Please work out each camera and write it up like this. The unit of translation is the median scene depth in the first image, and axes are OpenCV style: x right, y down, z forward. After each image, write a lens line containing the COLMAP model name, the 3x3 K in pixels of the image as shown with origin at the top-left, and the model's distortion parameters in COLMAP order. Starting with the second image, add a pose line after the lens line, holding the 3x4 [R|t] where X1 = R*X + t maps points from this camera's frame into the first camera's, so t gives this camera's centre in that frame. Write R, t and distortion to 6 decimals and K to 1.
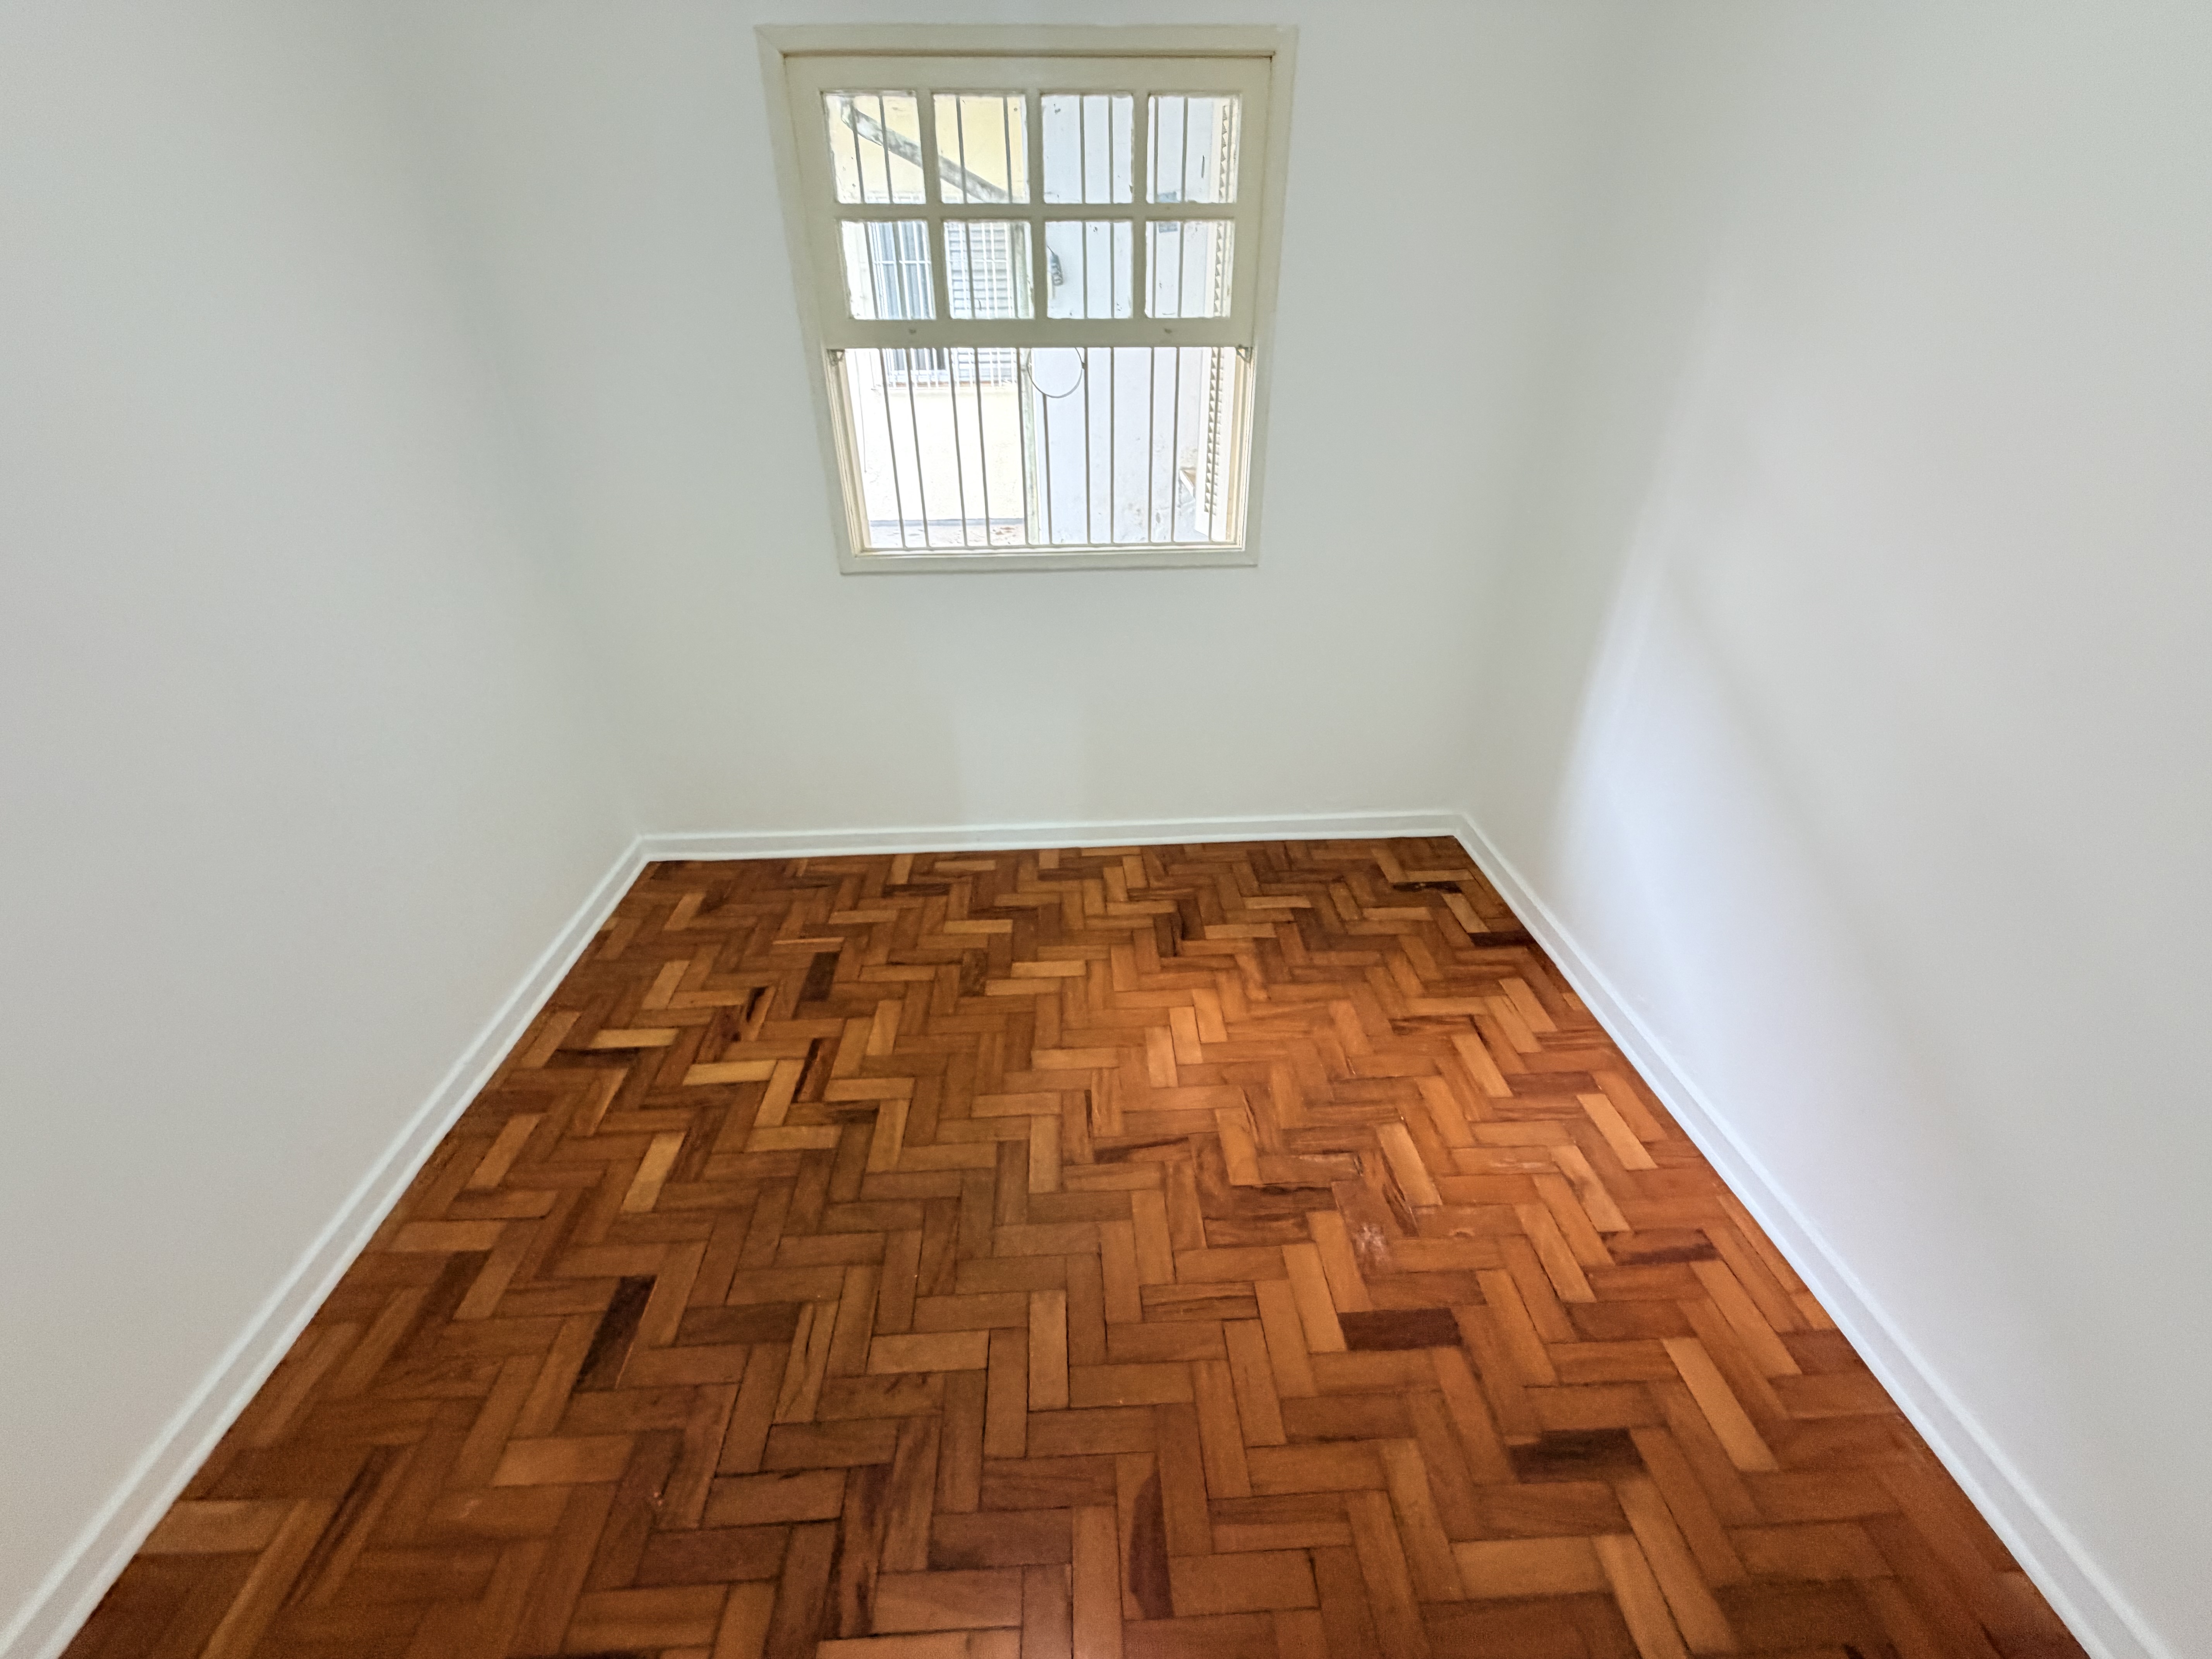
lens RADIAL K [[883.2, 0, 1102.3], [0, 883.2, 832.8], [0, 0, 1]] dist [0.001236, -0.000307]
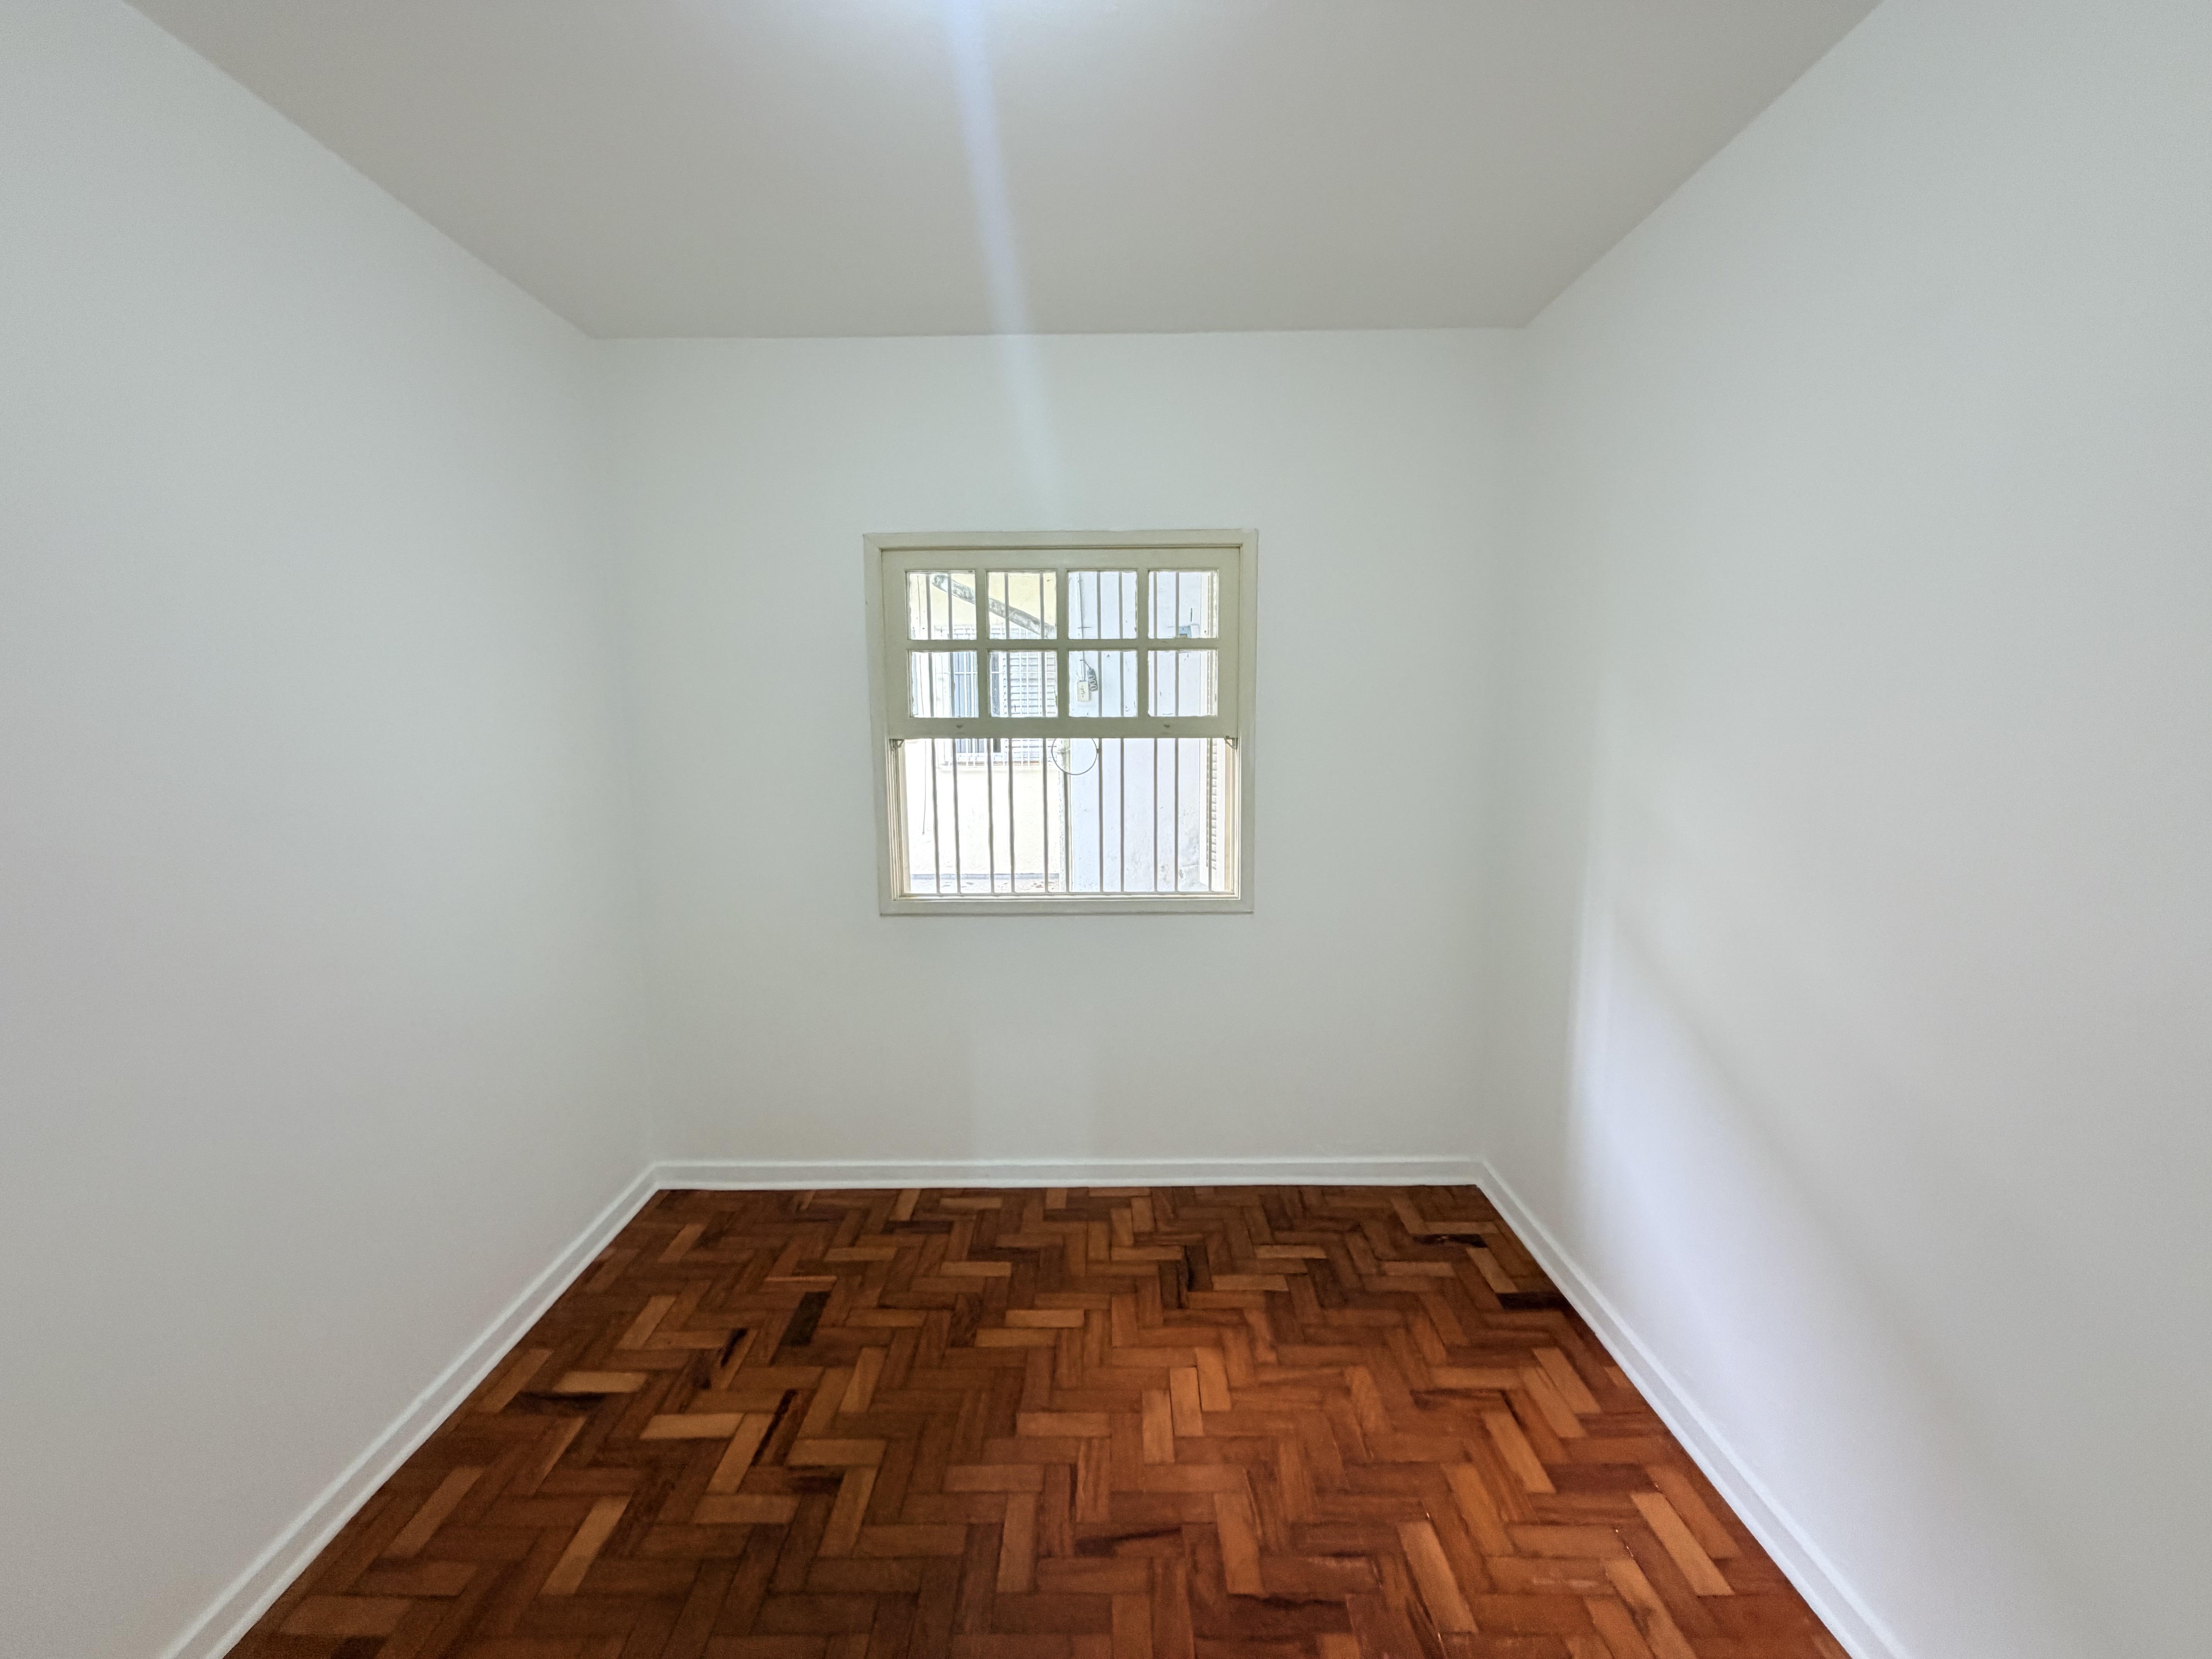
lens RADIAL K [[883.2, 0, 1102.2], [0, 883.2, 832.7], [0, 0, 1]] dist [0.001236, -0.000307]
pose [[0.998634, 0.007141, -0.051757, 0.051839], [-0.026335, 0.924370, -0.380587, 0.035731], [0.045125, 0.381430, 0.923296, -0.076857]]
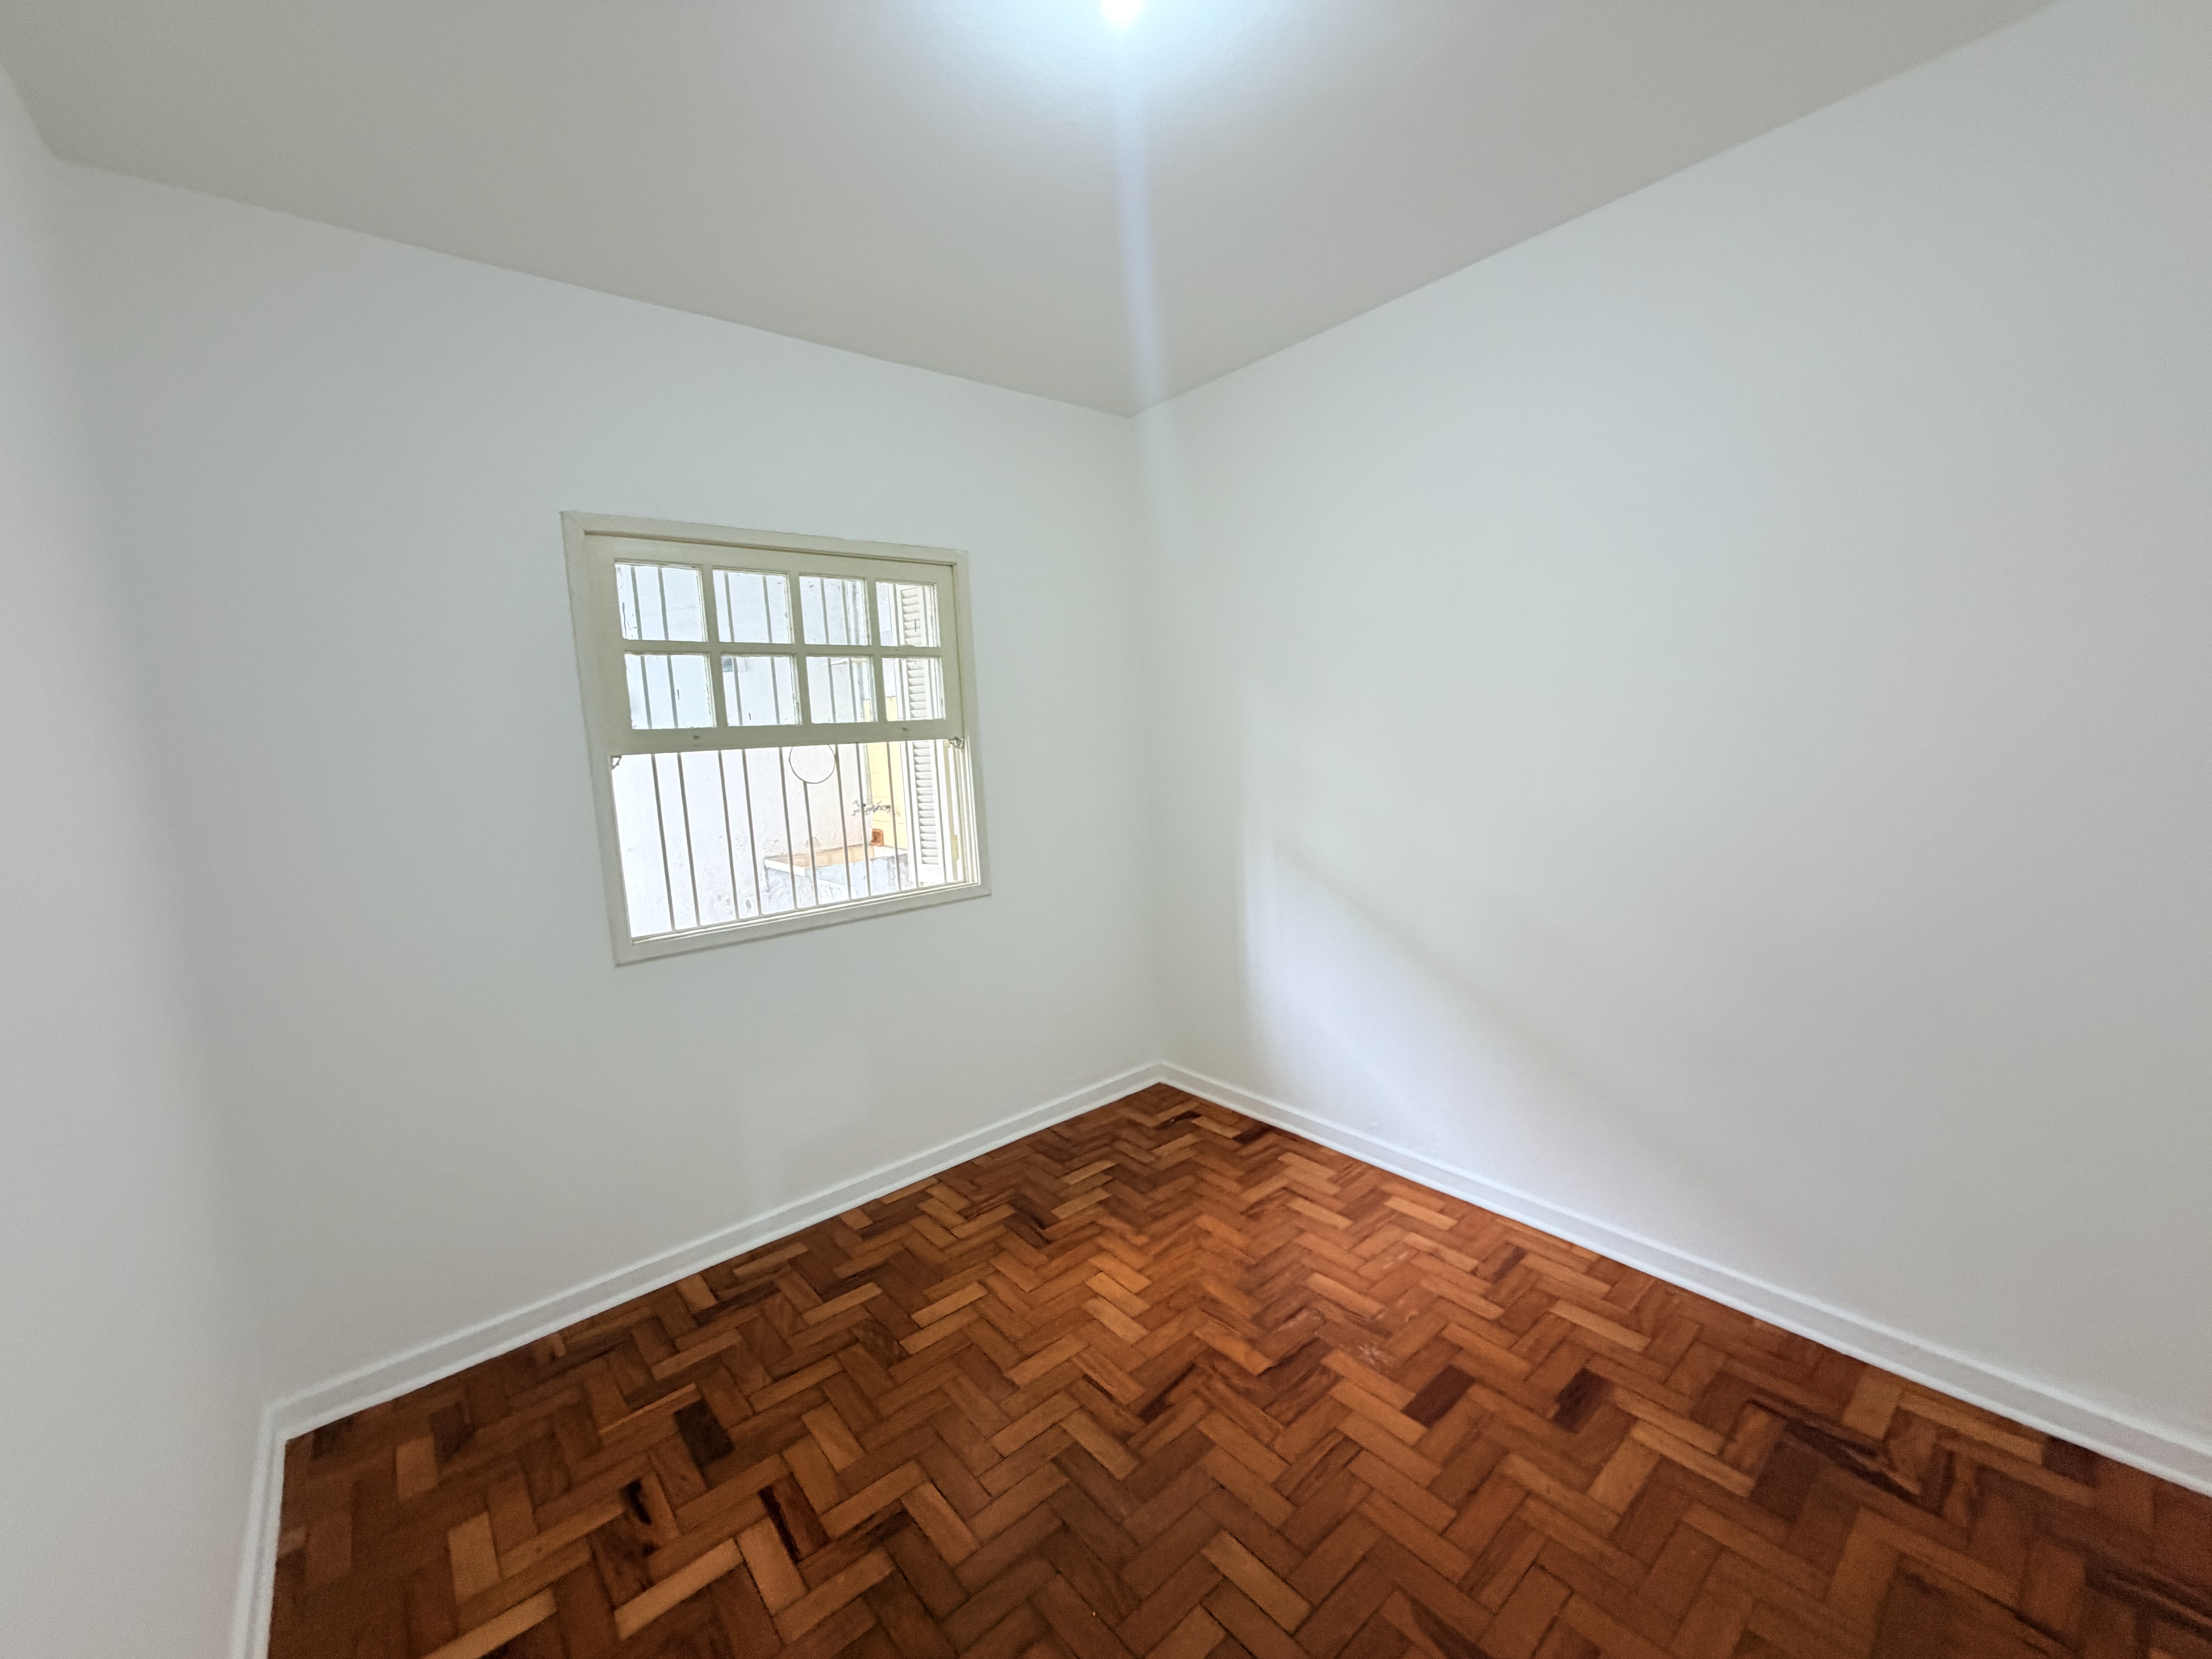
lens RADIAL K [[883.2, 0, 1104.8], [0, 883.2, 830.0], [0, 0, 1]] dist [0.001236, -0.000307]
pose [[0.792778, -0.103235, 0.600704, -0.507526], [0.343879, 0.889474, -0.300972, 0.047639], [-0.503240, 0.445173, 0.740656, -0.028142]]
